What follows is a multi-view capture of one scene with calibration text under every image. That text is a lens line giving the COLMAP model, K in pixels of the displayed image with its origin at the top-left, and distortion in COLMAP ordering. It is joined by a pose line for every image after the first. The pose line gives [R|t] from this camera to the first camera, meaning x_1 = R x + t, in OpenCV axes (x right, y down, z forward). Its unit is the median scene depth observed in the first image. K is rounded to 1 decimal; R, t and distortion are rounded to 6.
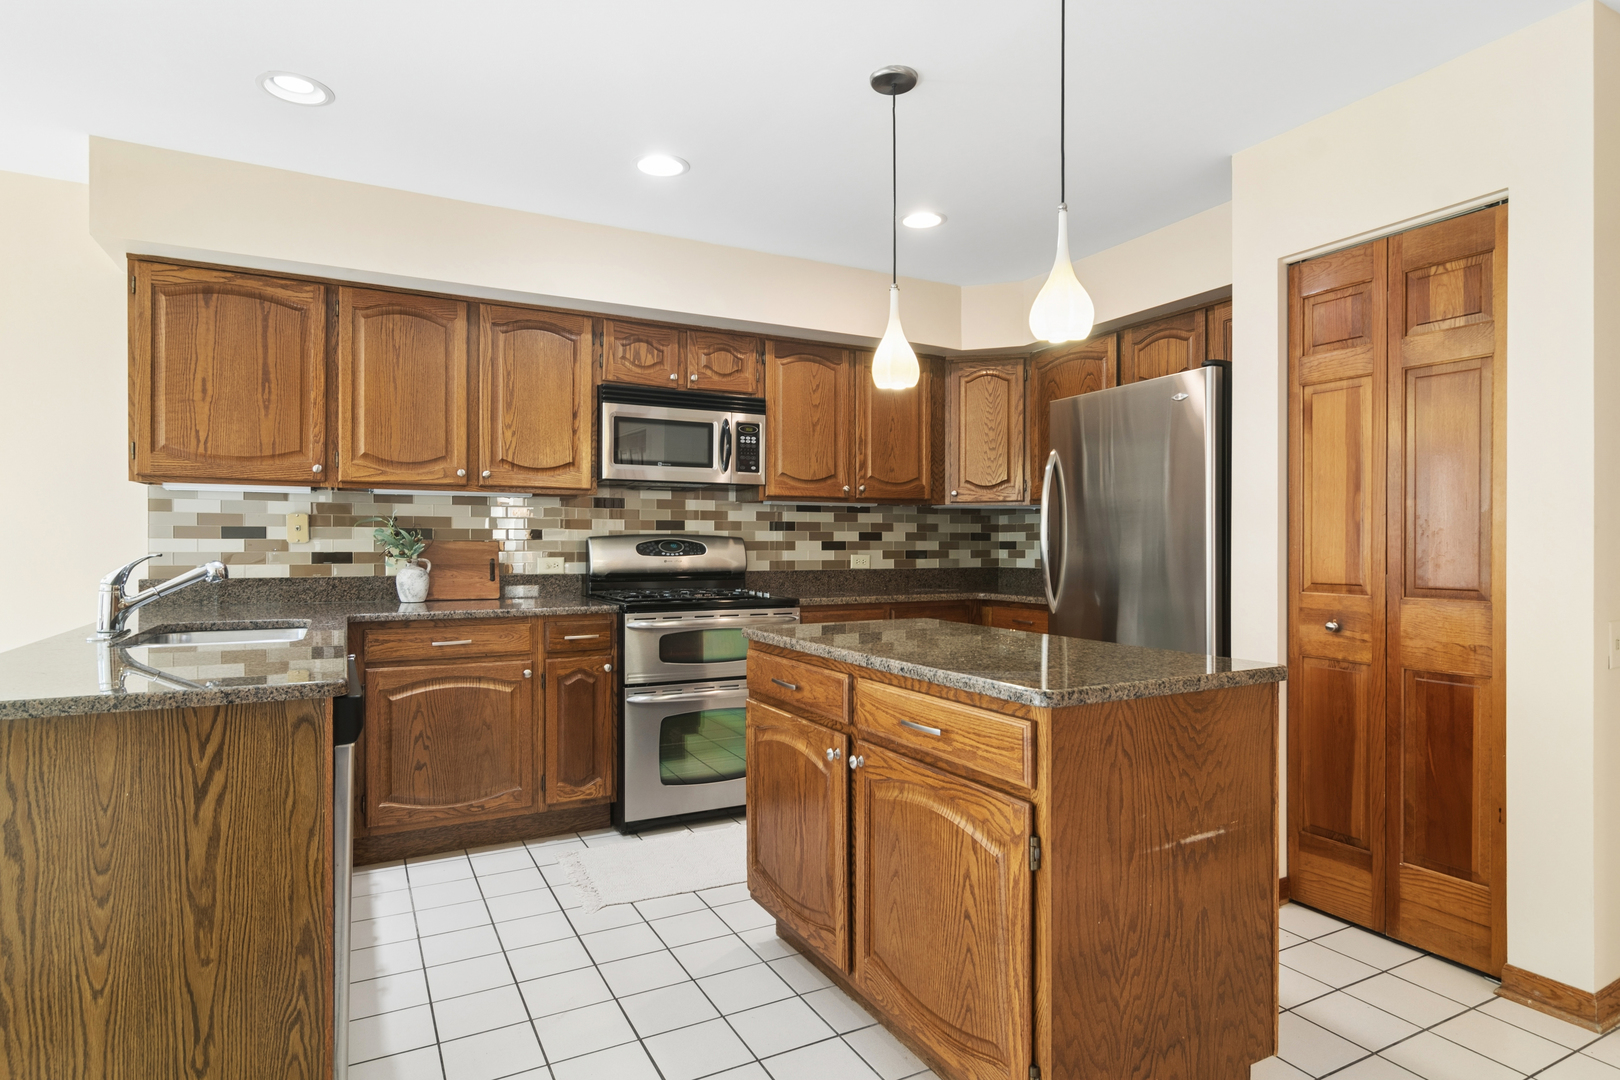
lens RADIAL K [[869.5, 0, 812.6], [0, 869.5, 562.5], [0, 0, 1]] dist [-0.000853, 0.000867]
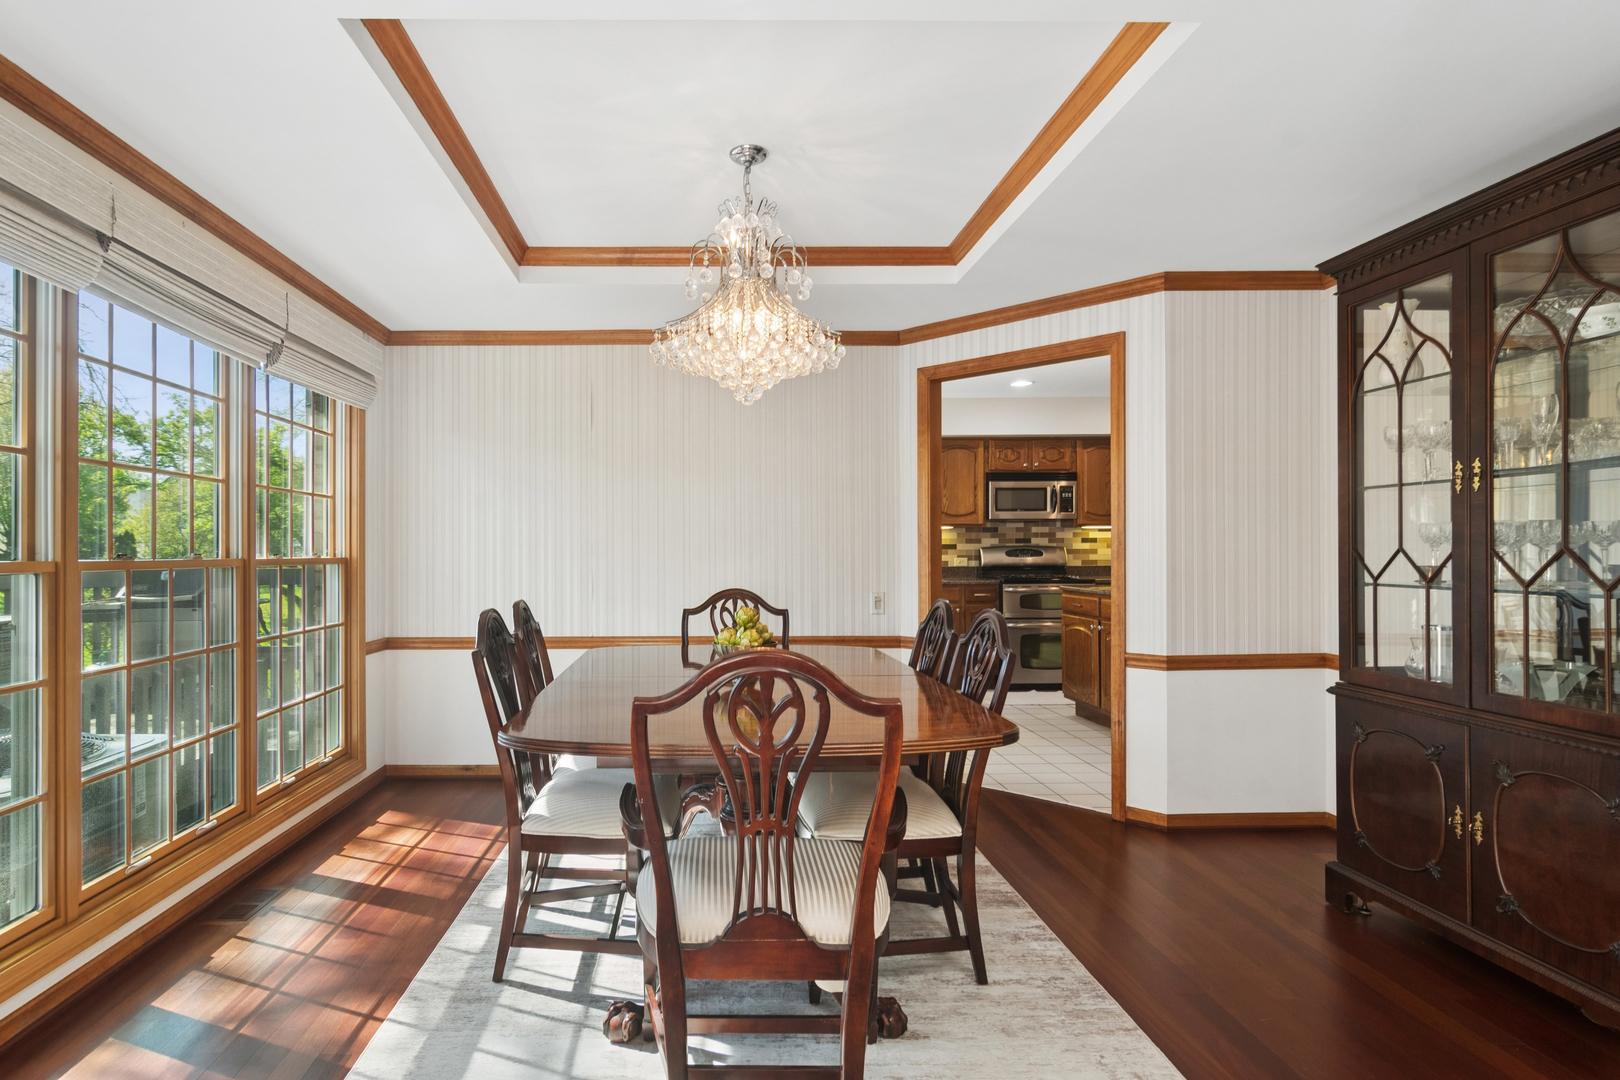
lens RADIAL K [[889.6, 0, 728.3], [0, 889.6, 548.1], [0, 0, 1]] dist [0.001800, 0.000783]
pose [[0.894169, -0.006216, -0.447686, 0.141910], [-0.003935, 0.999756, -0.021740, 0.019077], [0.447712, 0.021201, 0.893926, -1.121063]]
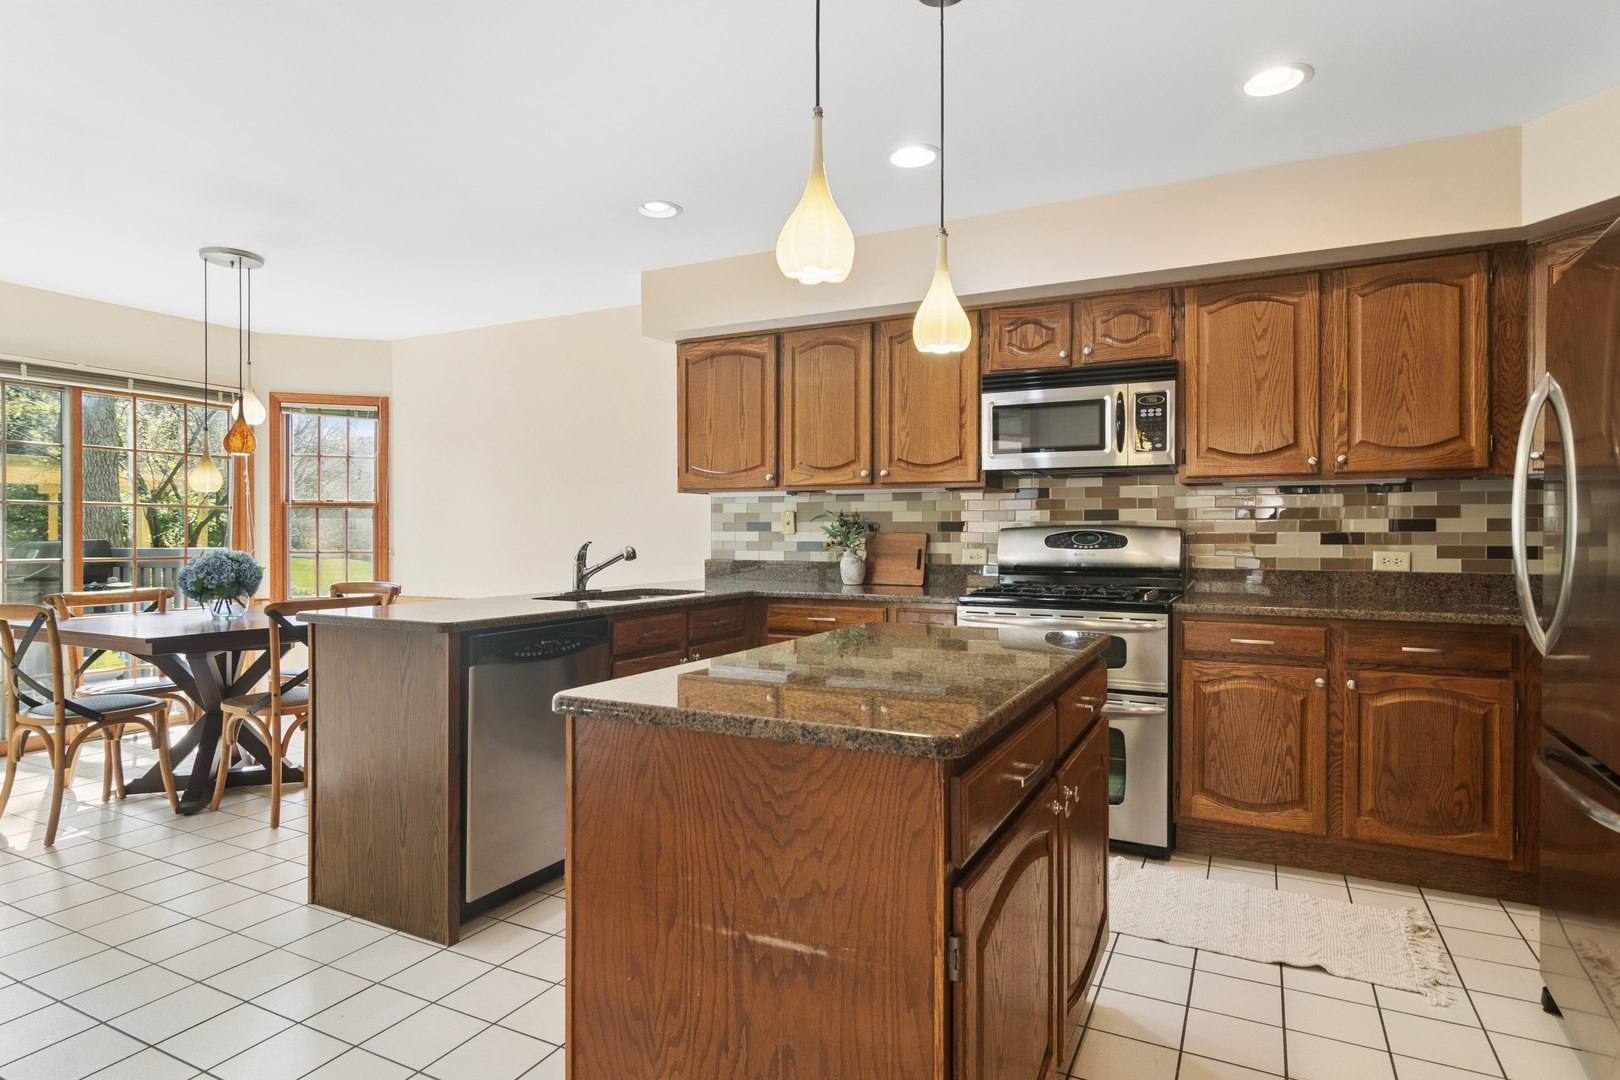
lens RADIAL K [[875.9, 0, 810.0], [0, 875.9, 540.0], [0, 0, 1]] dist [0.001109, 0.001775]
pose [[0.572576, 0.006435, -0.819826, 0.469319], [-0.018324, 0.999820, -0.004950, -0.007732], [0.819647, 0.017856, 0.572591, 0.264500]]
